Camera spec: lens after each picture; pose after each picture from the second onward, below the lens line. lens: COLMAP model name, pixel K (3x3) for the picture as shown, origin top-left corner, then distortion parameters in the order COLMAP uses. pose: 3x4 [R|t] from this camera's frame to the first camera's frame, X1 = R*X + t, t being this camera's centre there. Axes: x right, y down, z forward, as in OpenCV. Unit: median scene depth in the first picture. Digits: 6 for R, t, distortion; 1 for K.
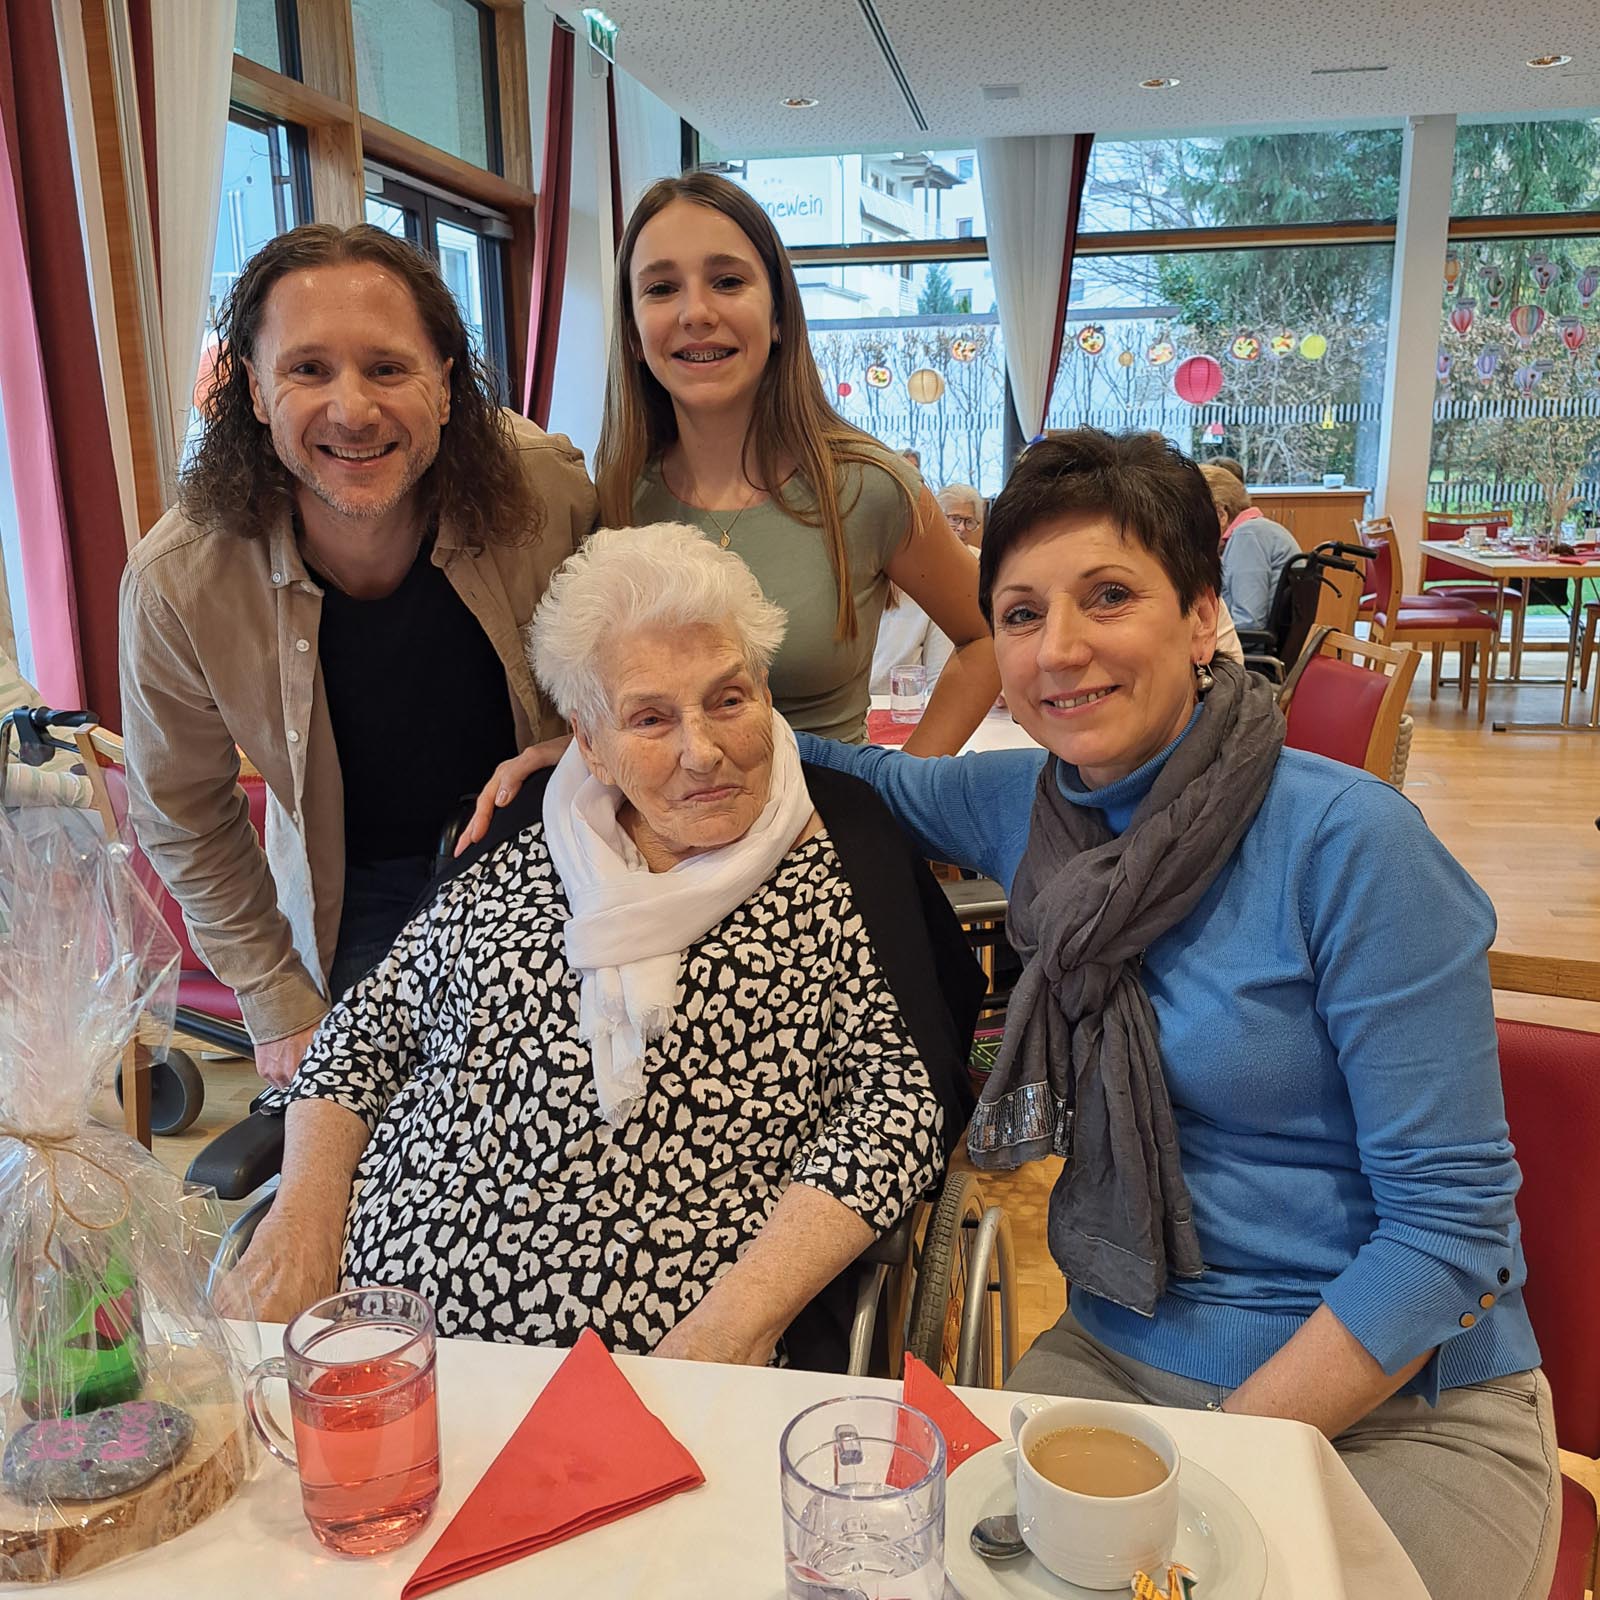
lens RADIAL K [[1512.1, 0, 803.3], [0, 1512.1, 801.8], [0, 0, 1]] dist [0.017014, 0.000000]
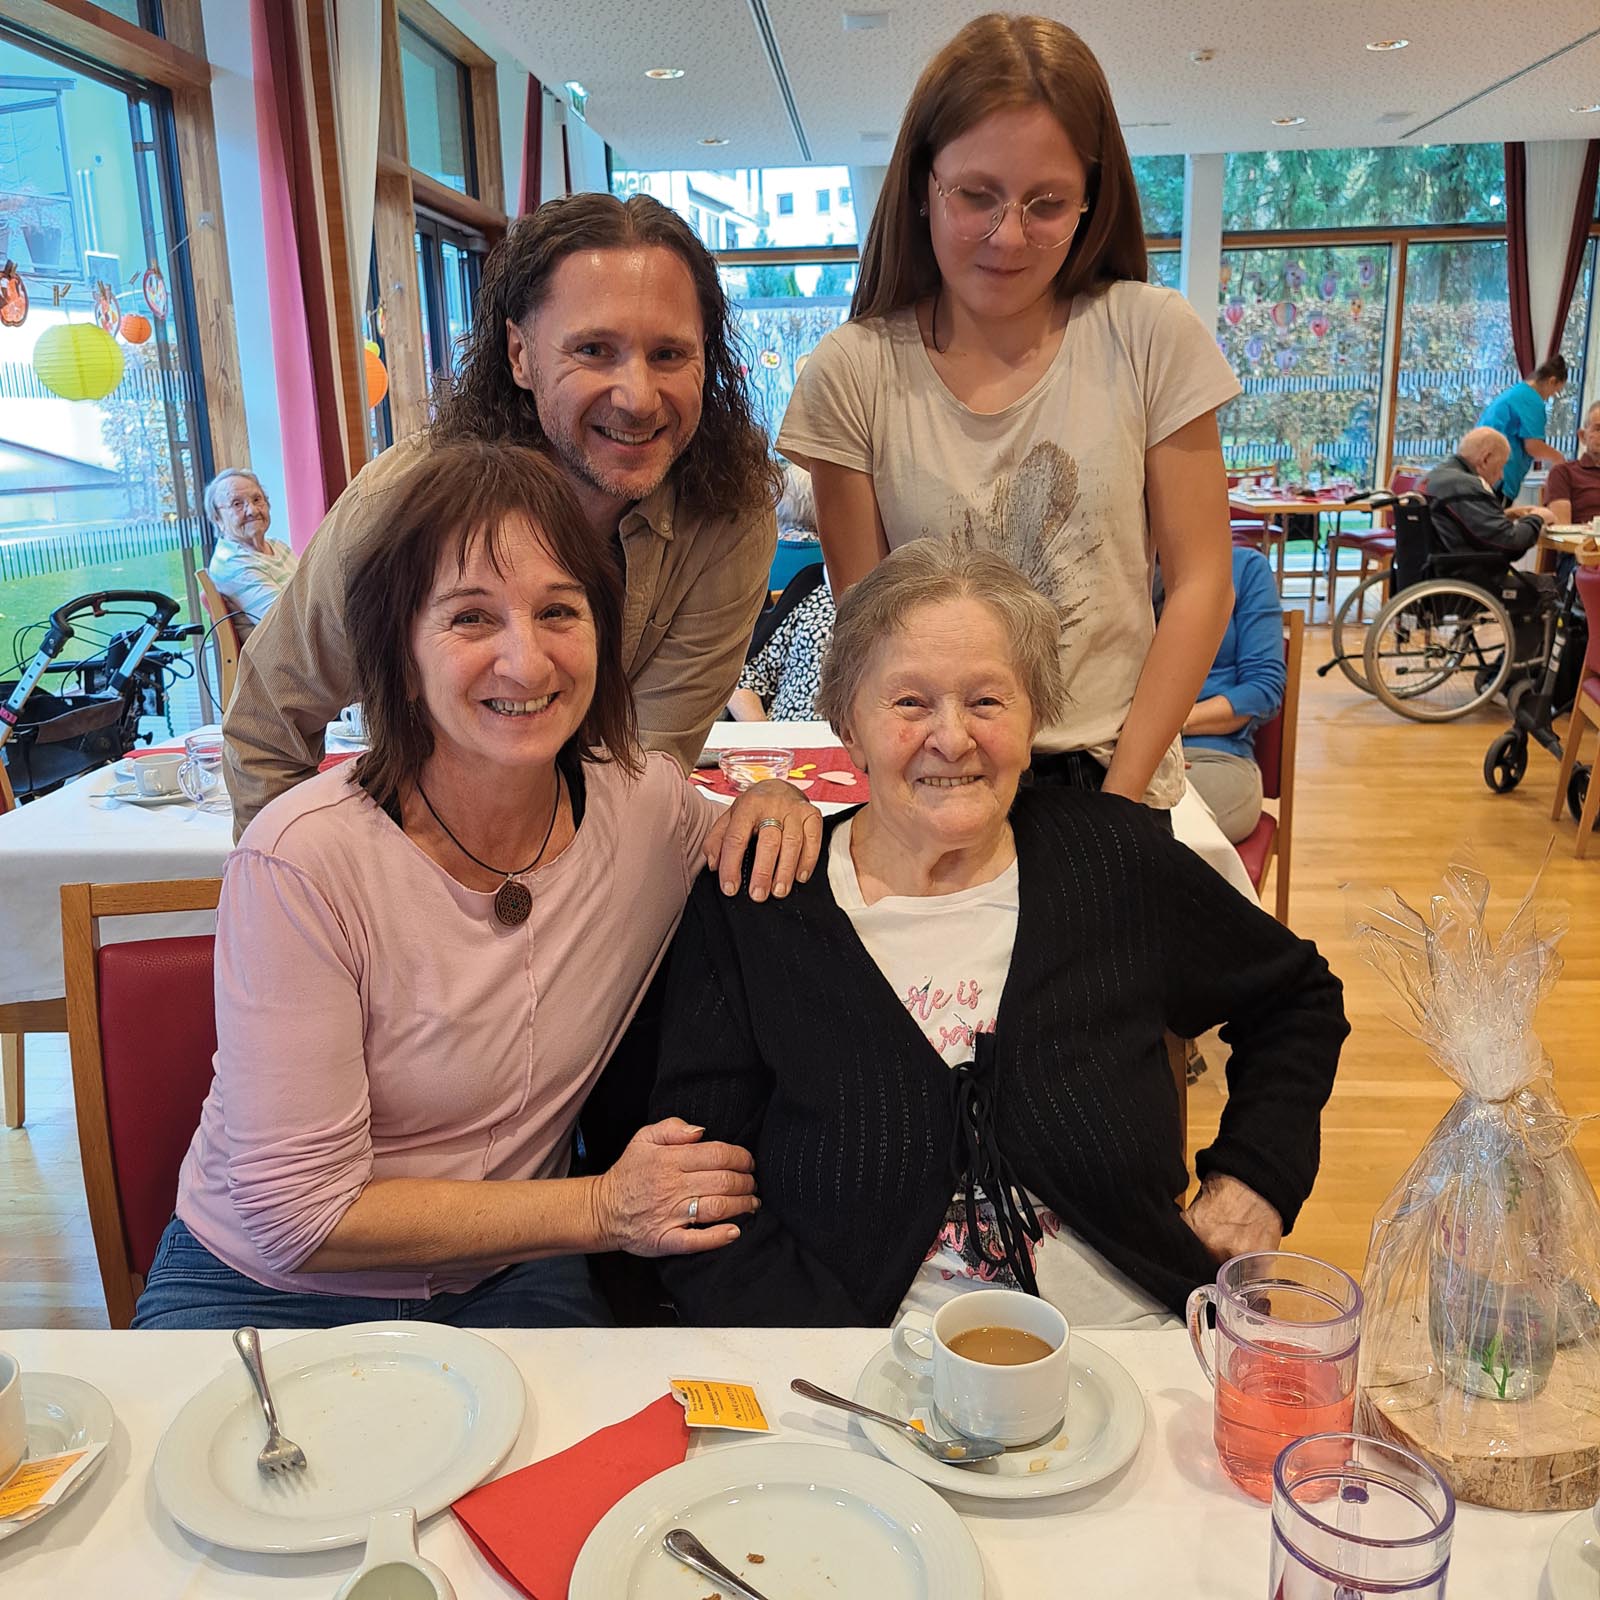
lens RADIAL K [[1512.1, 0, 797.3], [0, 1512.1, 798.3], [0, 0, 1]] dist [0.017014, 0.000000]
pose [[0.993638, -0.035117, 0.107006, -0.072874], [0.033363, 0.999279, 0.018137, 0.047453], [-0.107566, -0.014452, 0.994093, -0.210794]]
